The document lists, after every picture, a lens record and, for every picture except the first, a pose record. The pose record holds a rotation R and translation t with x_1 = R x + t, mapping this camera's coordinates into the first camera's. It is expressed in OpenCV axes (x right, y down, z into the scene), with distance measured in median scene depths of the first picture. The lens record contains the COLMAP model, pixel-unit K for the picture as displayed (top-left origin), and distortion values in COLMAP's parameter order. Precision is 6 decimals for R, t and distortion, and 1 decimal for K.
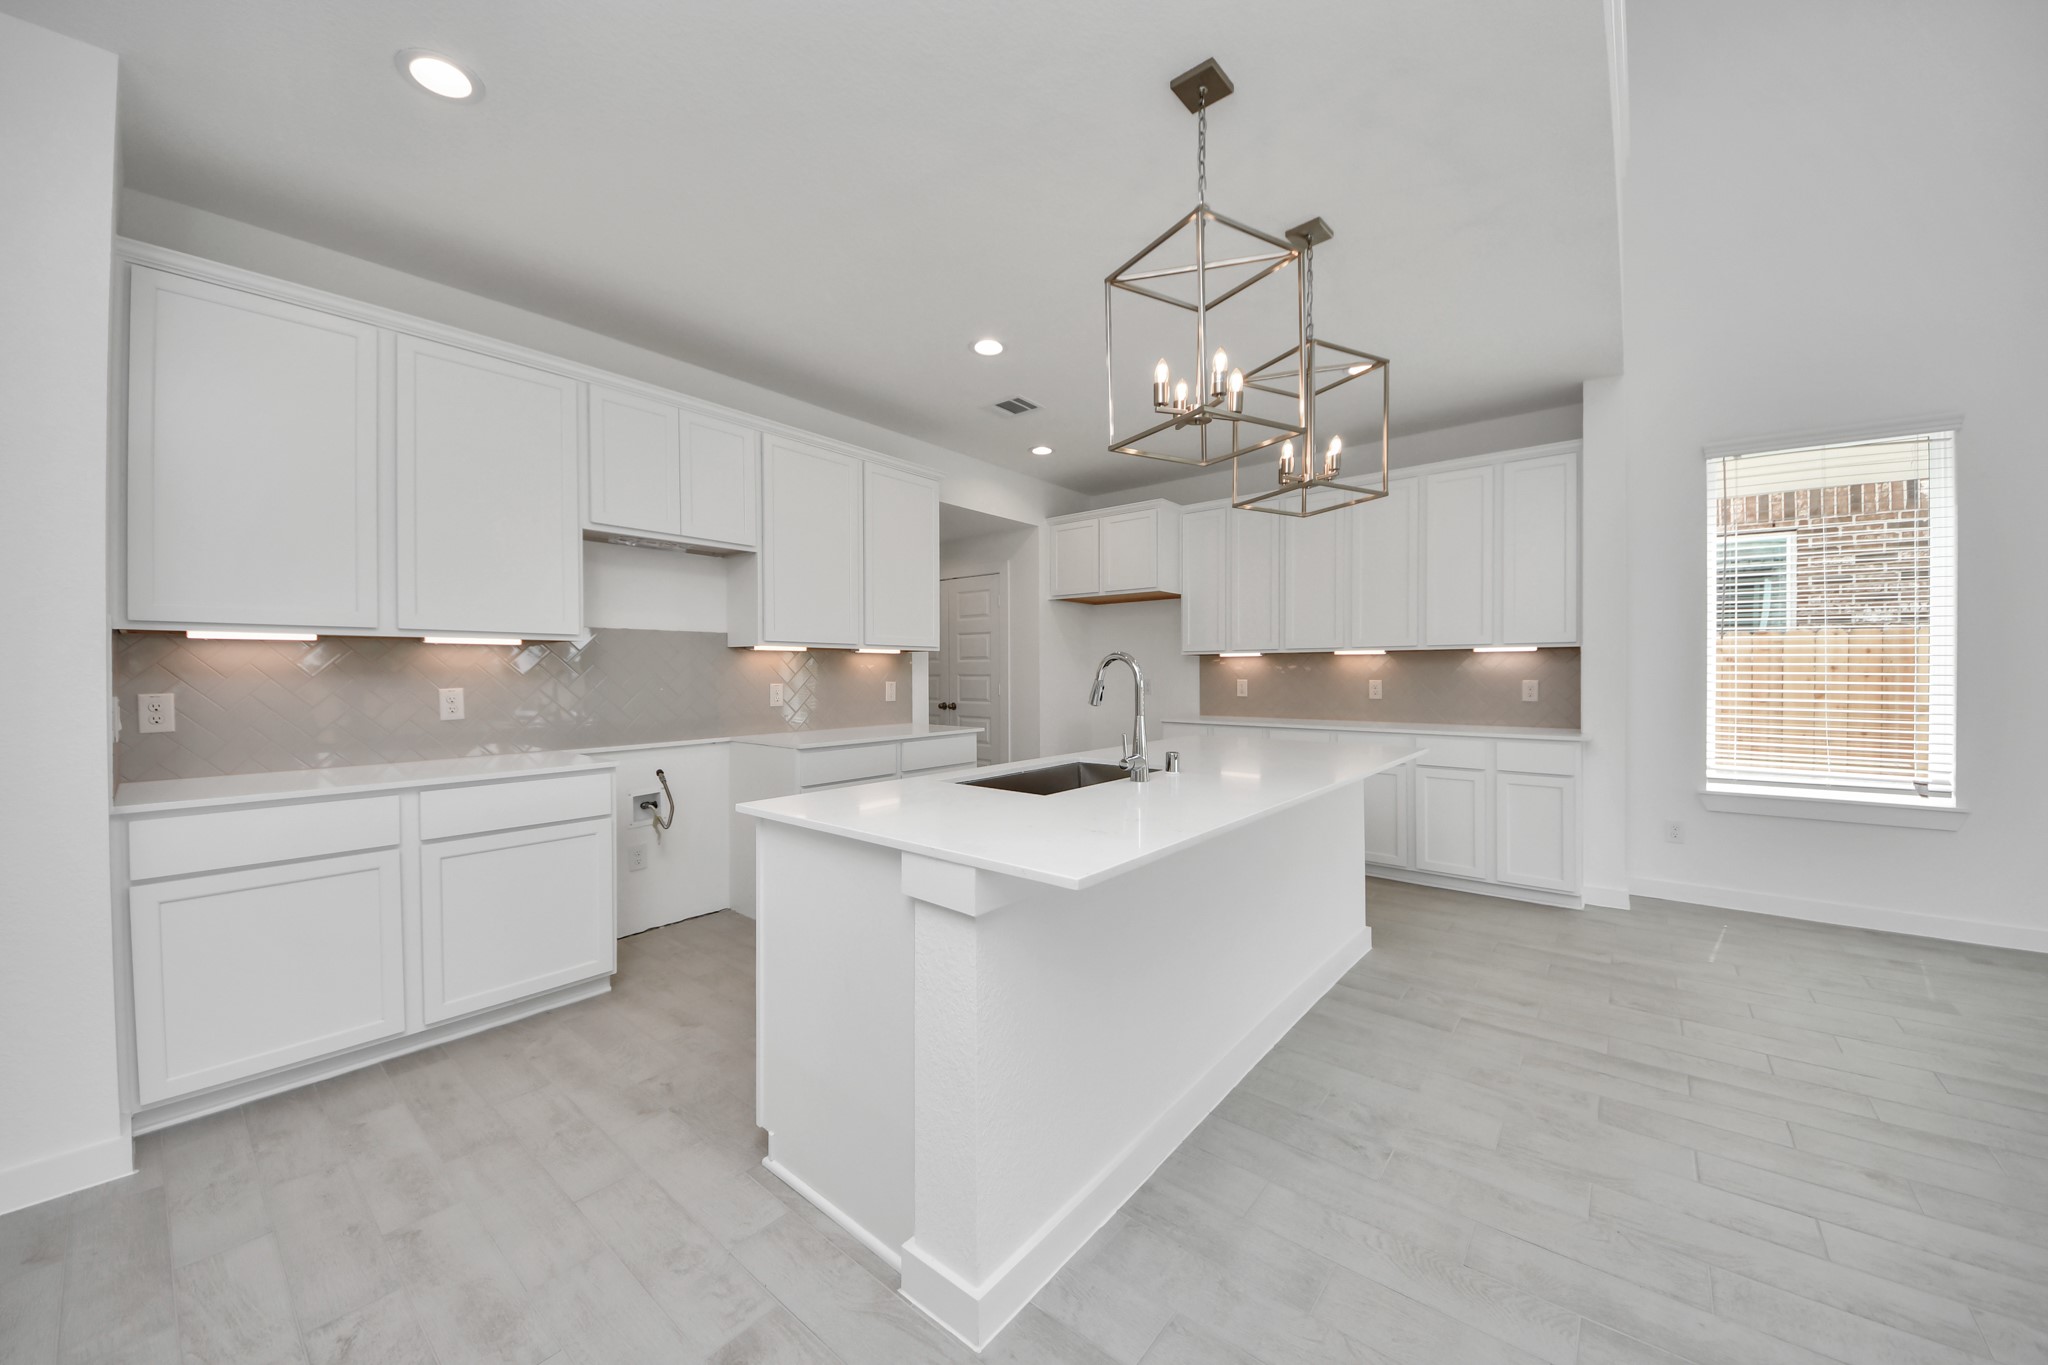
lens RADIAL K [[746.5, 0, 1046.8], [0, 746.5, 665.1], [0, 0, 1]] dist [0.000769, -0.002554]
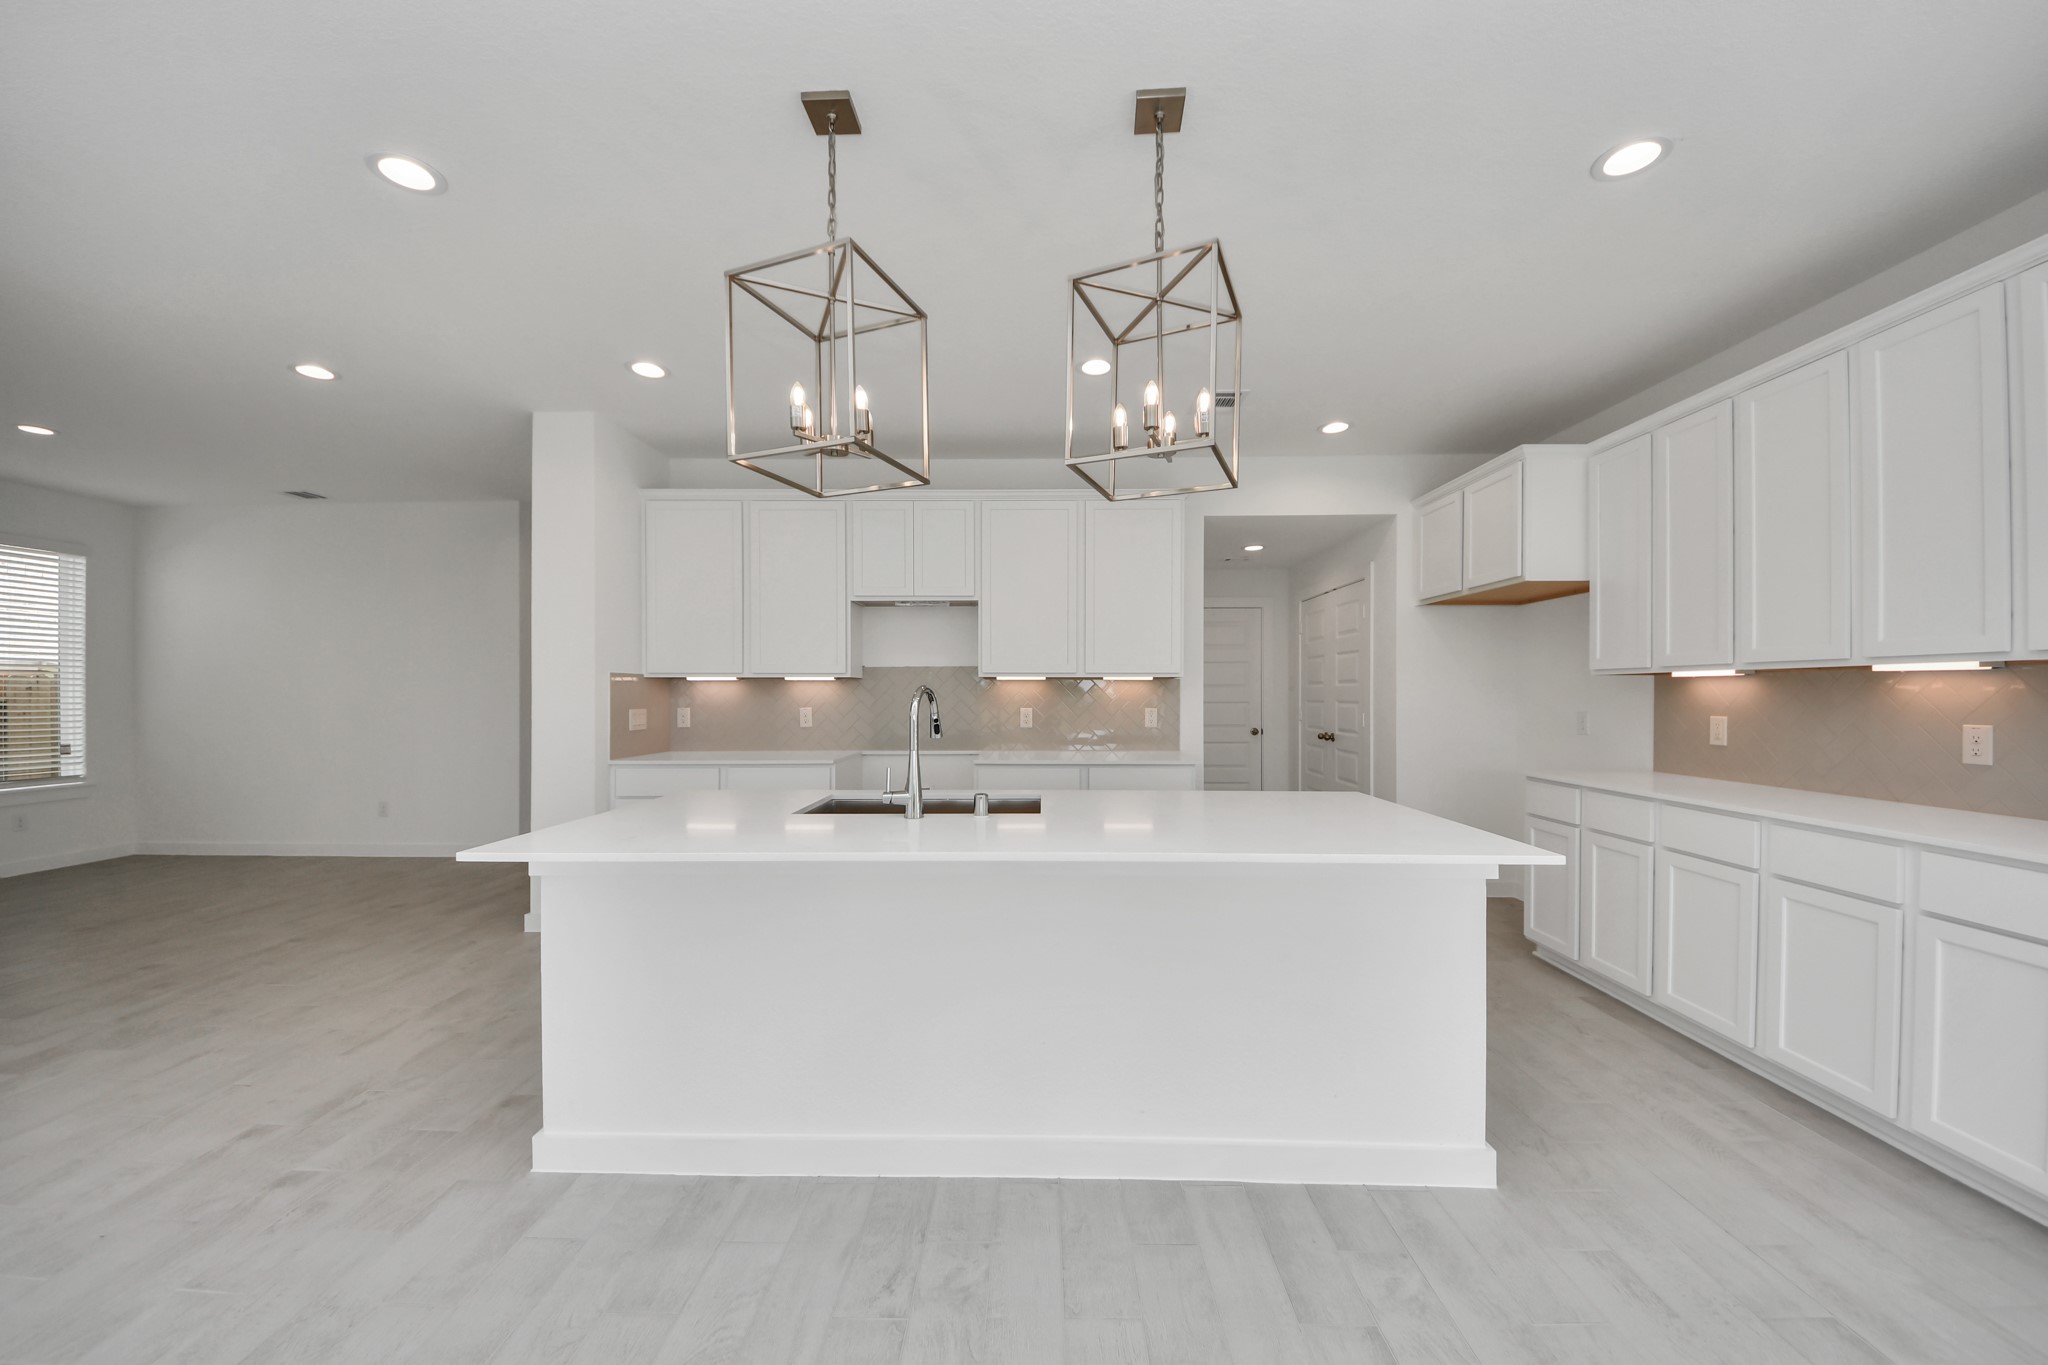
lens RADIAL K [[746.5, 0, 1021.5], [0, 746.5, 697.2], [0, 0, 1]] dist [0.000769, -0.002554]
pose [[0.598181, 0.007617, -0.801325, 0.466223], [0.006180, 0.999881, 0.014117, -0.007492], [0.801337, -0.013397, 0.598063, 0.254122]]
